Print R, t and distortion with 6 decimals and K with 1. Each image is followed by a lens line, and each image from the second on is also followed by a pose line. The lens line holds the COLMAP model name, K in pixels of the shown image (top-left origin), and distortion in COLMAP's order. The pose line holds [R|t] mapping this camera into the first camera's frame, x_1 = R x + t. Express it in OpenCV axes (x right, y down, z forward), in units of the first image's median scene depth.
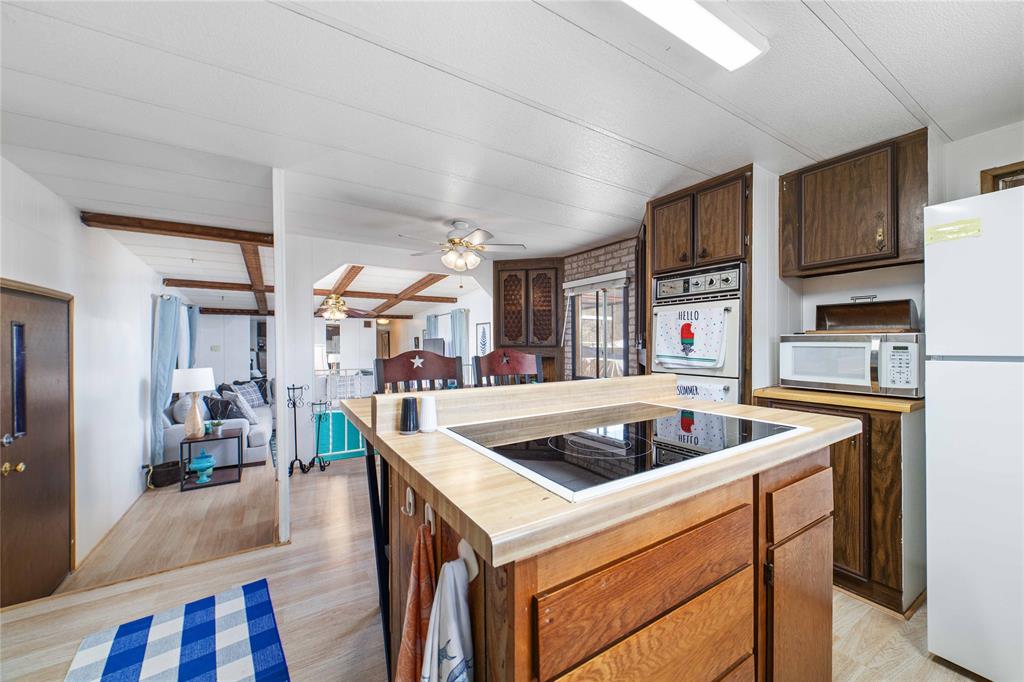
lens RADIAL K [[384.3, 0, 516.5], [0, 384.3, 340.9], [0, 0, 1]] dist [0.000537, -0.000016]
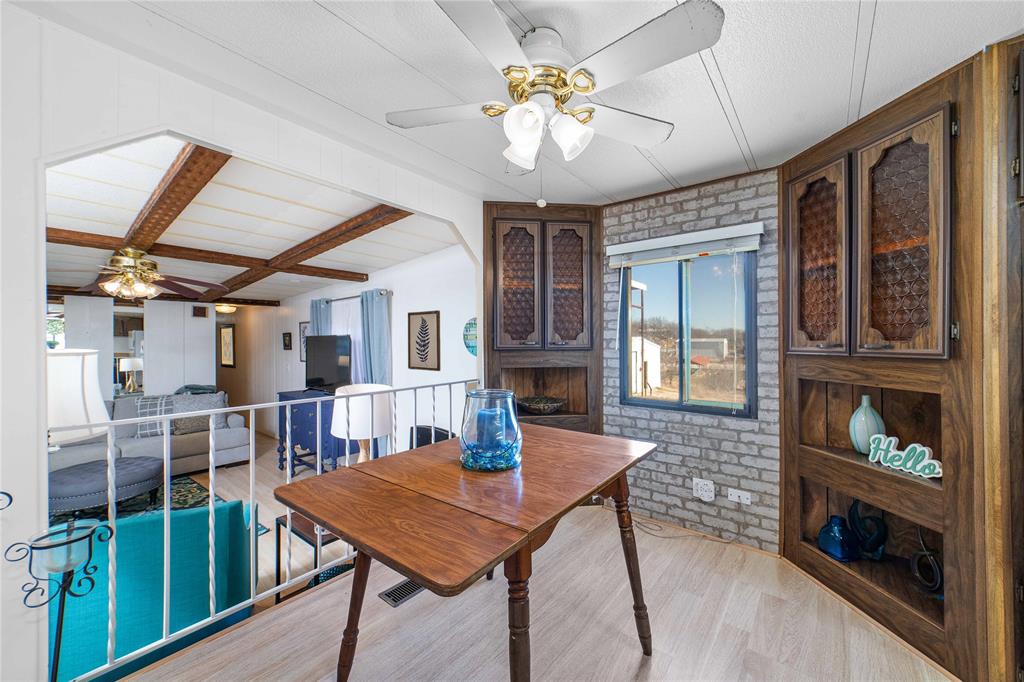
lens RADIAL K [[384.3, 0, 516.5], [0, 384.3, 340.9], [0, 0, 1]] dist [0.000537, -0.000016]
pose [[0.942305, 0.004761, 0.334722, -0.208124], [-0.005793, 0.999981, 0.002086, 0.000052], [-0.334705, -0.003904, 0.942315, 0.446119]]
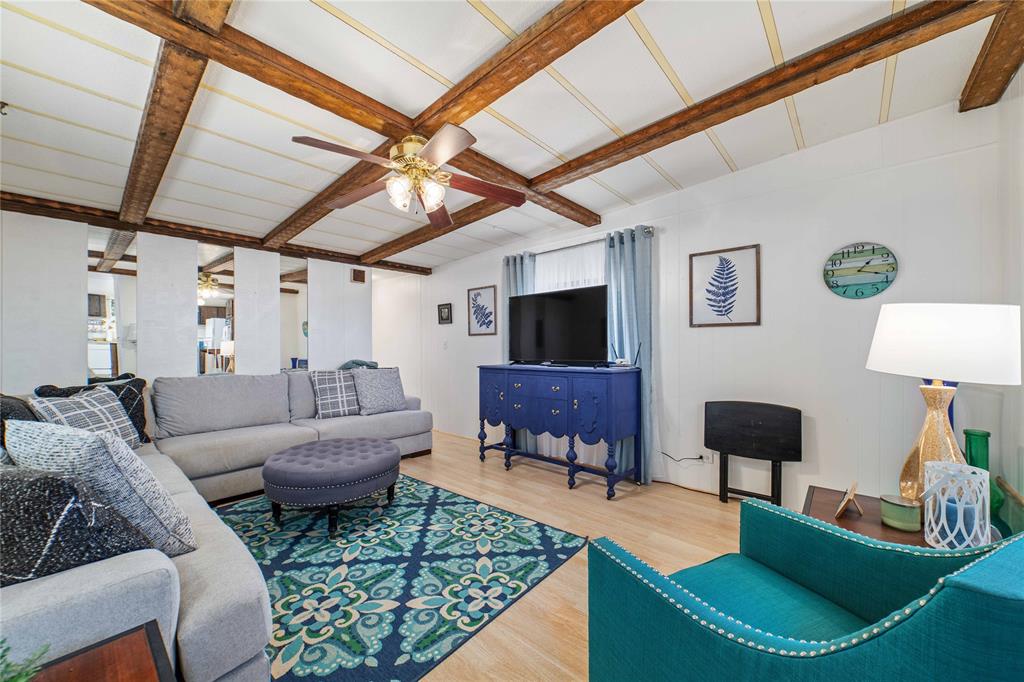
lens RADIAL K [[384.3, 0, 516.5], [0, 384.3, 340.9], [0, 0, 1]] dist [0.000537, -0.000016]
pose [[0.959015, 0.004000, 0.283327, -0.618095], [-0.003345, 0.999990, -0.002796, 0.091926], [-0.283335, 0.001733, 0.959019, 0.795176]]
